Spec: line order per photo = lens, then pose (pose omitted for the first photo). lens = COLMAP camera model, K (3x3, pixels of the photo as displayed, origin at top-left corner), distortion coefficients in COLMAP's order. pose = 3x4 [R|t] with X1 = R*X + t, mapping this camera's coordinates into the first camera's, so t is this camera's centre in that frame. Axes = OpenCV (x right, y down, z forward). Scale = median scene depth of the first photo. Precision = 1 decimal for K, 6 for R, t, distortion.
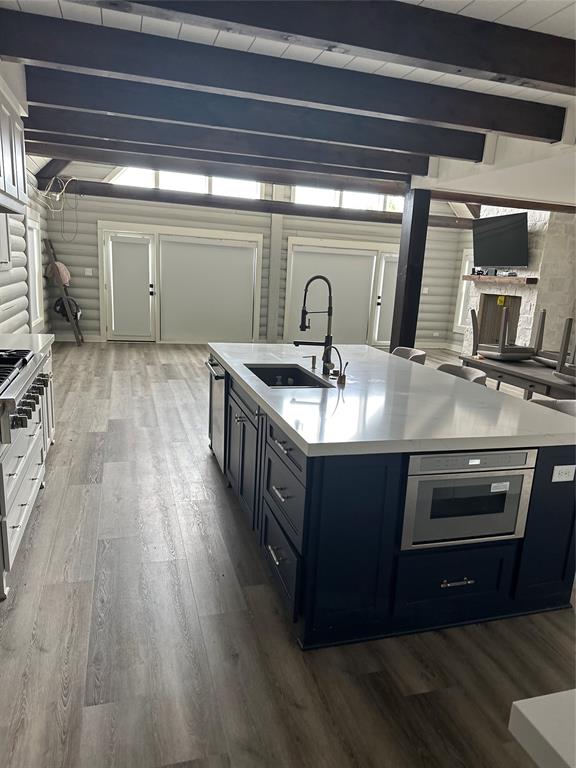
lens RADIAL K [[545.8, 0, 288.0], [0, 545.8, 384.0], [0, 0, 1]] dist [-0.037285, -0.003008]
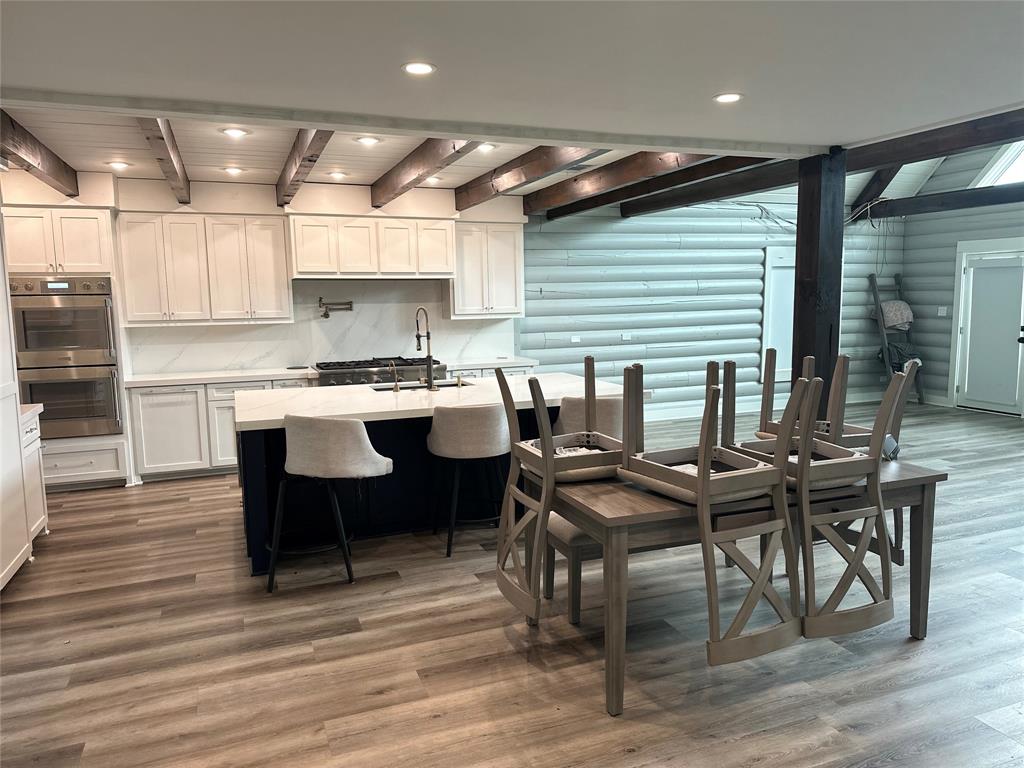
lens RADIAL K [[727.8, 0, 520.9], [0, 727.8, 385.4], [0, 0, 1]] dist [-0.037285, -0.003008]
pose [[0.088276, 0.064387, -0.994013, 0.566278], [-0.178592, 0.982761, 0.047798, -0.051190], [0.979955, 0.173304, 0.098253, 0.355418]]
